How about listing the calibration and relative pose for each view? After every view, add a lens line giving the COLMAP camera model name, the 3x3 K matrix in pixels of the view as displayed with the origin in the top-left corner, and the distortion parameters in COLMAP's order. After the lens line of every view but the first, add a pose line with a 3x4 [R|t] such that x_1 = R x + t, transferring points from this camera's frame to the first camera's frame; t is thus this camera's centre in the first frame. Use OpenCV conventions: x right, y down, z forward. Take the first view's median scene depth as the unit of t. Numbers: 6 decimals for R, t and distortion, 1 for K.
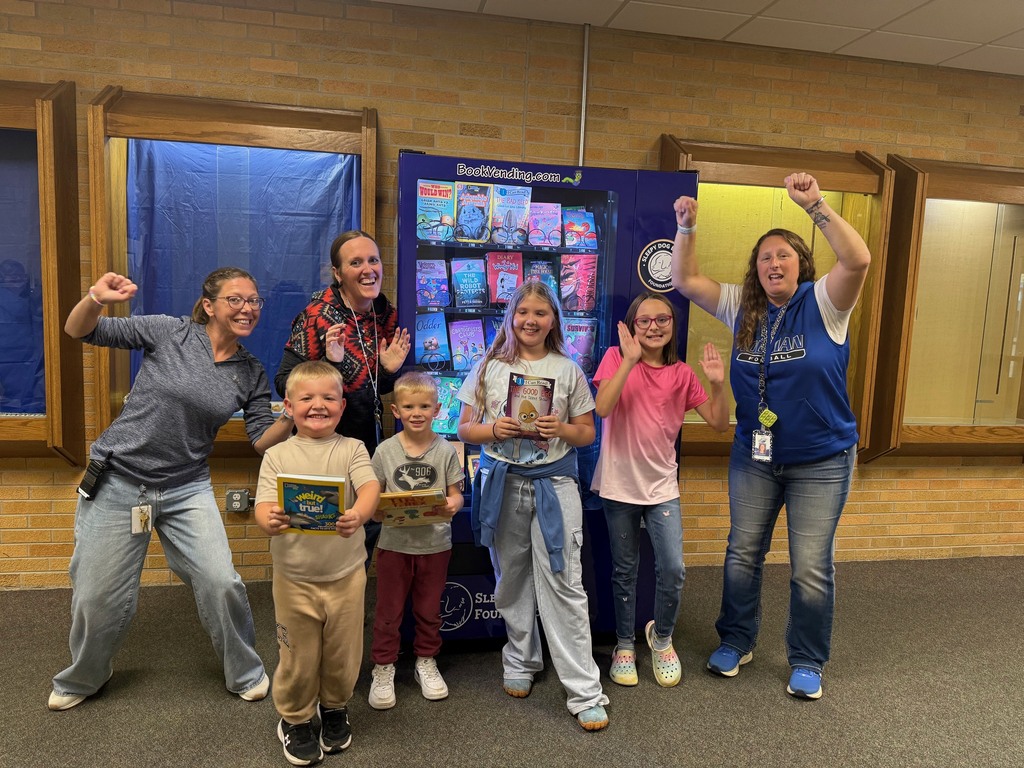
lens RADIAL K [[719.9, 0, 510.3], [0, 719.9, 390.1], [0, 0, 1]] dist [0.047760, -0.071342]
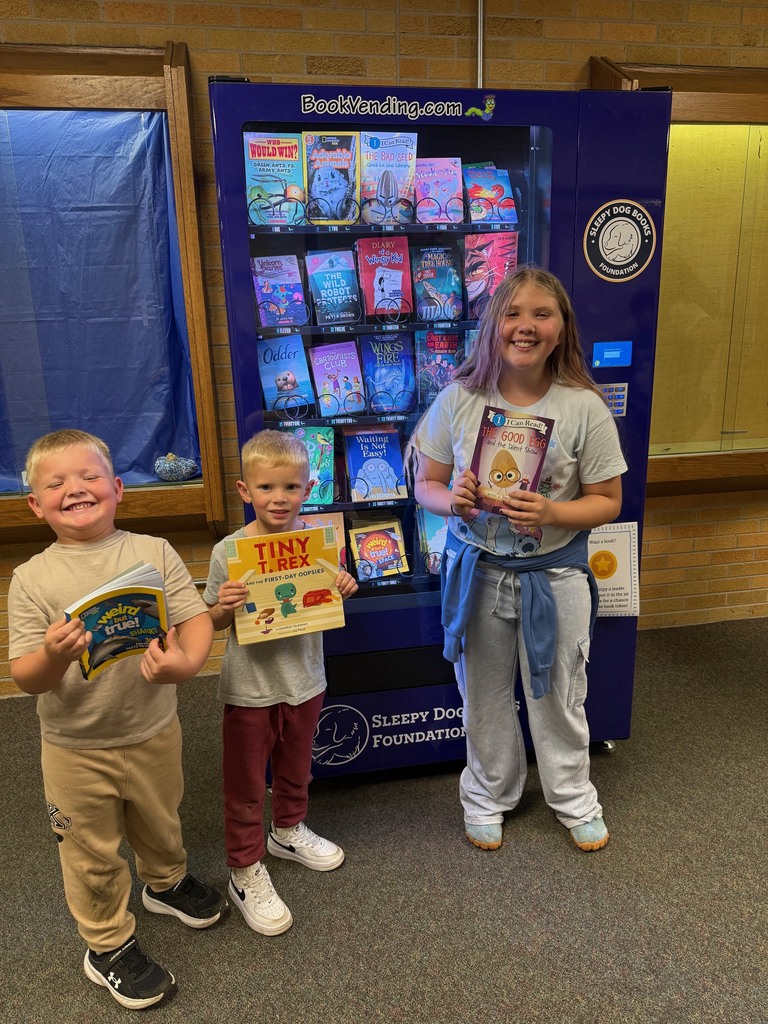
lens RADIAL K [[719.9, 0, 376.6], [0, 719.9, 514.4], [0, 0, 1]] dist [0.047760, -0.071342]
pose [[0.997849, -0.059468, -0.027595, -0.009175], [0.062898, 0.987107, 0.147185, -0.031023], [0.018487, -0.148604, 0.988724, 0.260095]]
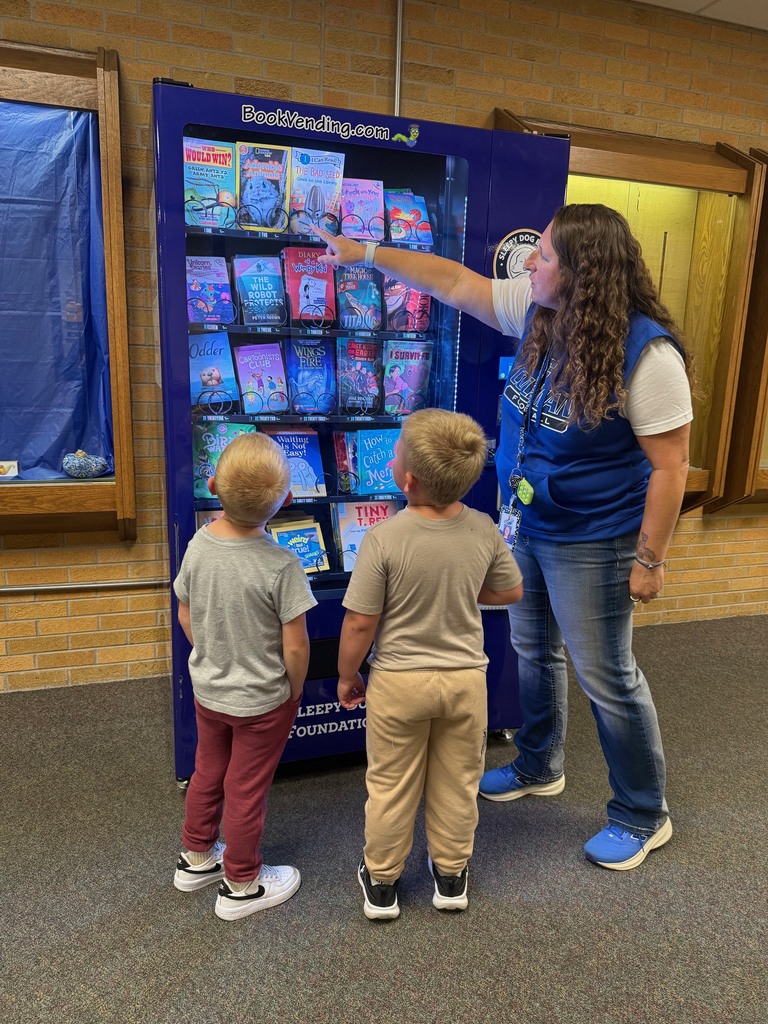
lens RADIAL K [[719.9, 0, 376.6], [0, 719.9, 514.6], [0, 0, 1]] dist [0.047760, -0.071342]
pose [[0.991172, -0.035218, 0.127820, -0.040190], [0.022155, 0.994515, 0.102220, 0.003139], [-0.130719, -0.098486, 0.986516, 0.226459]]
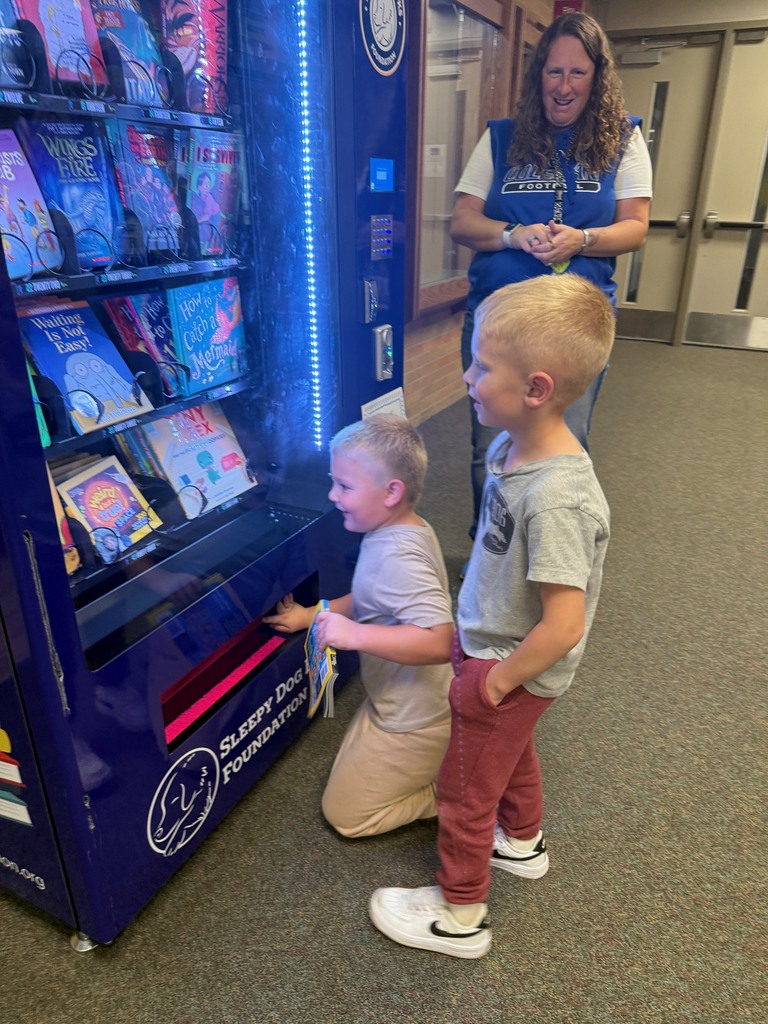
lens RADIAL K [[719.9, 0, 387.3], [0, 719.9, 520.1], [0, 0, 1]] dist [0.047760, -0.071342]
pose [[0.601975, -0.354407, 0.715557, -0.250045], [0.105815, 0.923612, 0.368436, -0.027469], [-0.791473, -0.146073, 0.593493, 0.568856]]
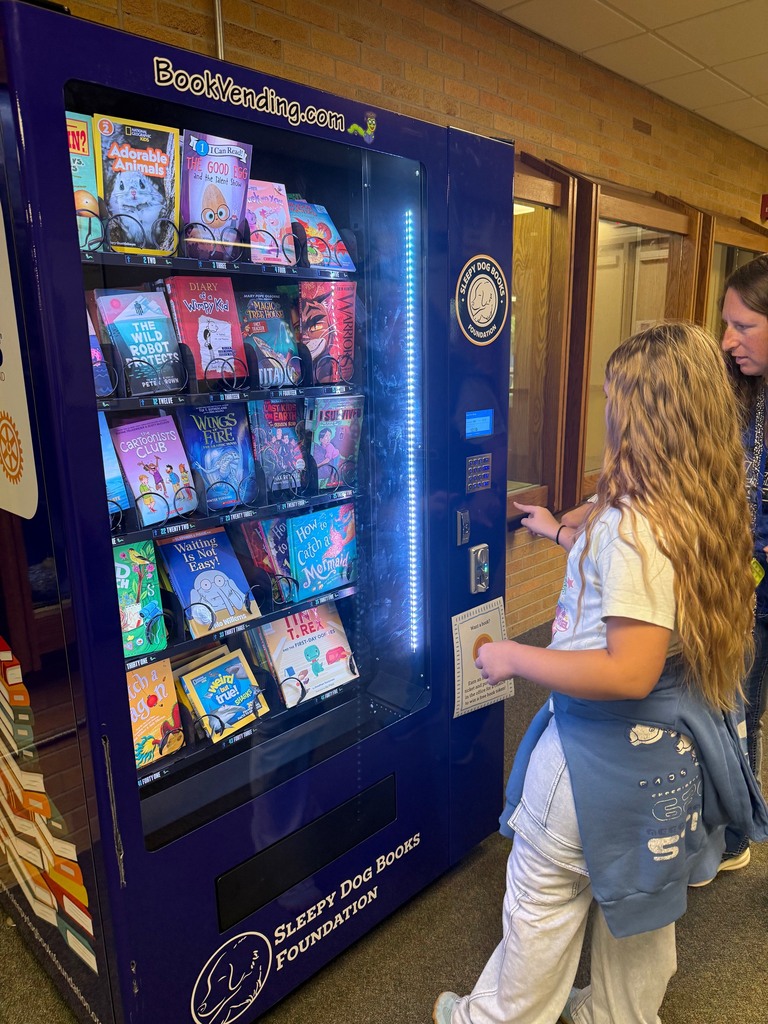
lens RADIAL K [[719.9, 0, 380.5], [0, 719.9, 514.7], [0, 0, 1]] dist [0.047760, -0.071342]
pose [[0.826003, -0.176207, 0.535416, -0.194288], [0.112717, 0.982332, 0.149395, -0.084690], [-0.552280, -0.063050, 0.831271, 0.470097]]
